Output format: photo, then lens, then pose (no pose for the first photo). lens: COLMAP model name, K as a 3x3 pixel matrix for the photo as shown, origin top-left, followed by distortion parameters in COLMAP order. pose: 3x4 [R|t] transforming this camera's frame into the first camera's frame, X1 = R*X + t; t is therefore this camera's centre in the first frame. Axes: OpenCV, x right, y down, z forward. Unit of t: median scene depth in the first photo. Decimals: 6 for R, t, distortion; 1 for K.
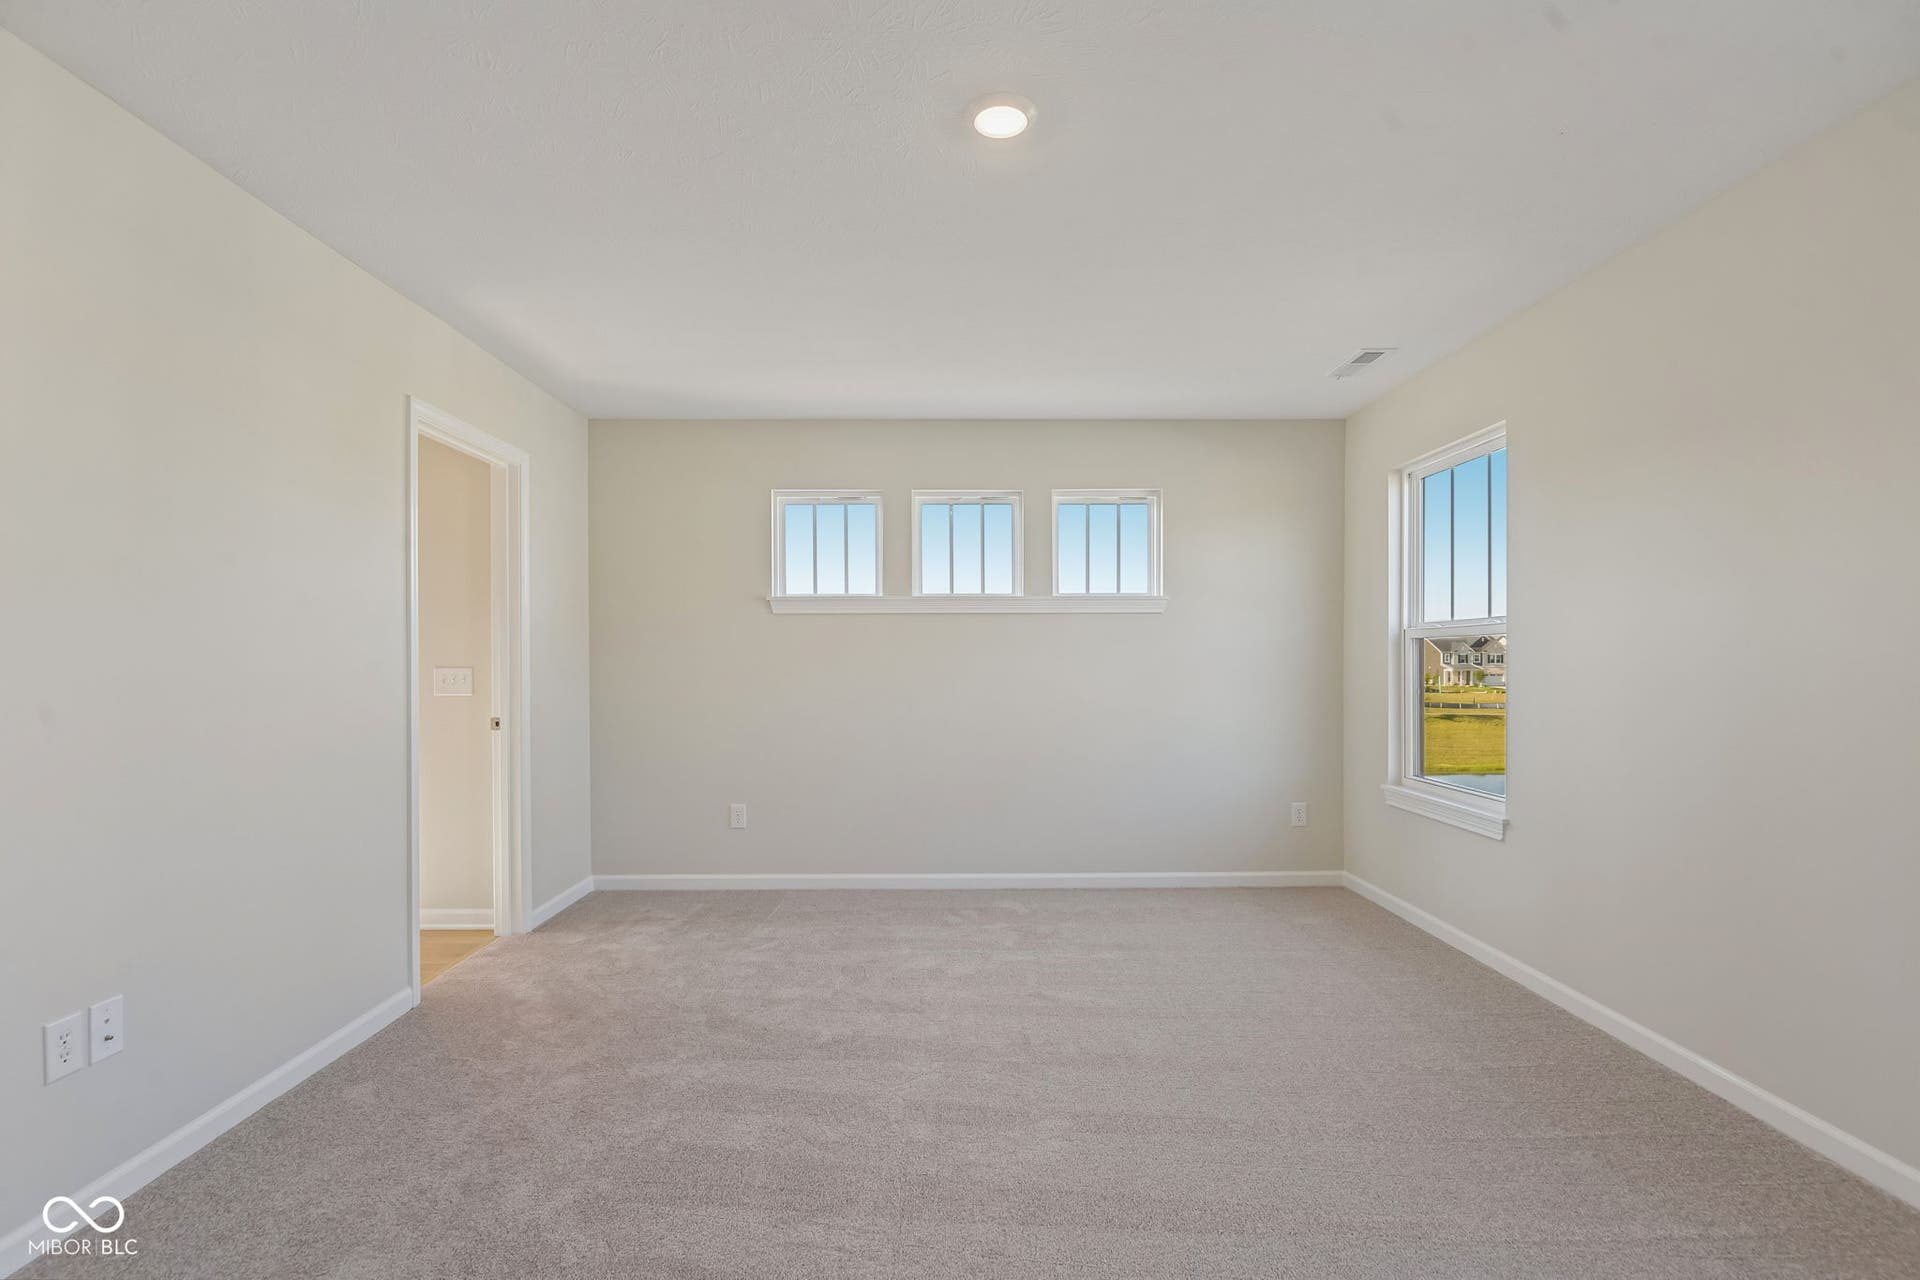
lens RADIAL K [[905.1, 0, 950.9], [0, 905.1, 651.2], [0, 0, 1]] dist [0.001389, -0.005738]
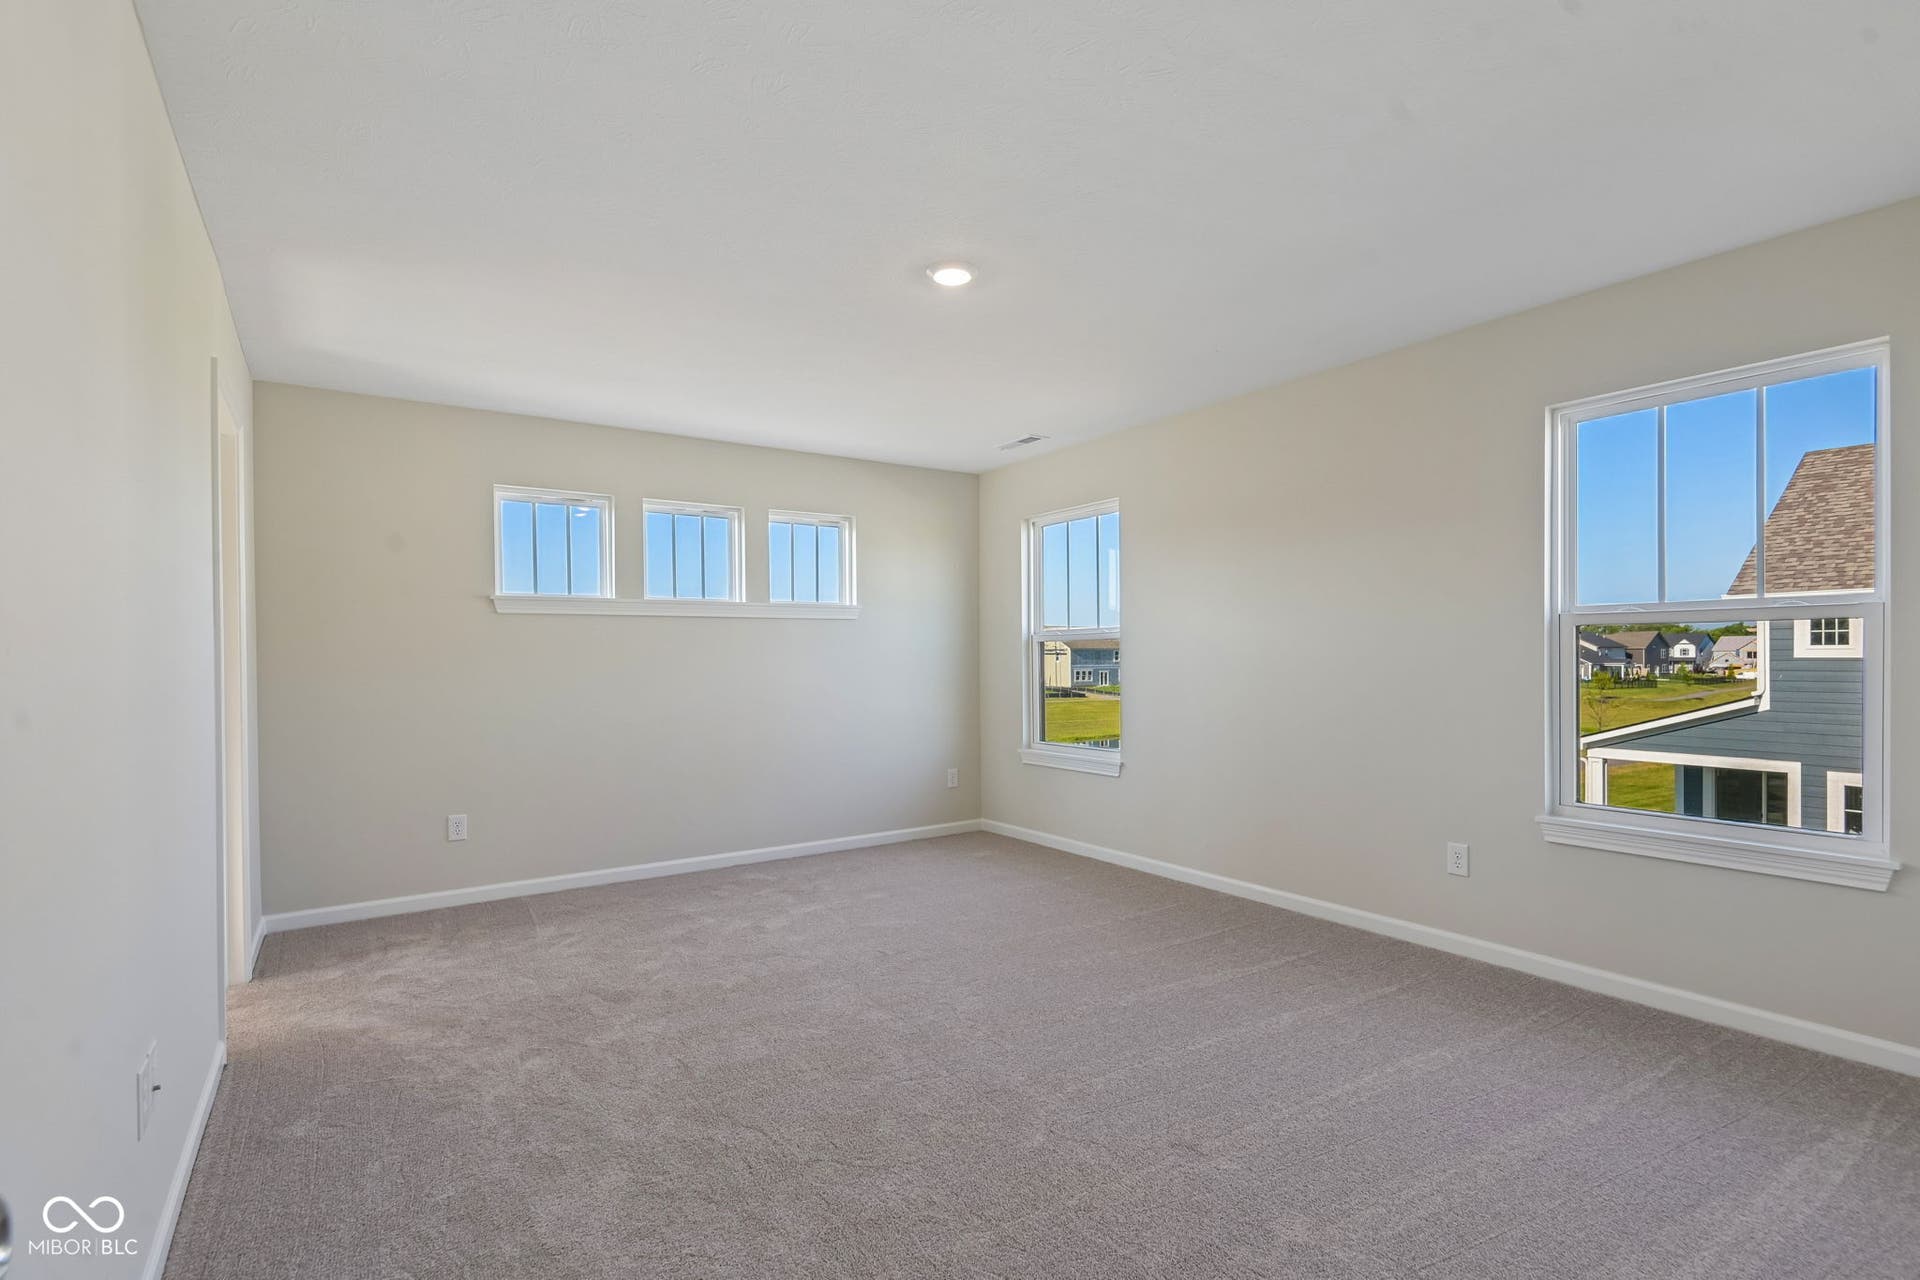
lens RADIAL K [[905.1, 0, 959.6], [0, 905.1, 643.9], [0, 0, 1]] dist [0.001389, -0.005738]
pose [[0.830718, 0.002126, 0.556689, -0.369878], [0.004759, 0.999929, -0.010920, 0.004149], [-0.556672, 0.011721, 0.830649, -0.086742]]
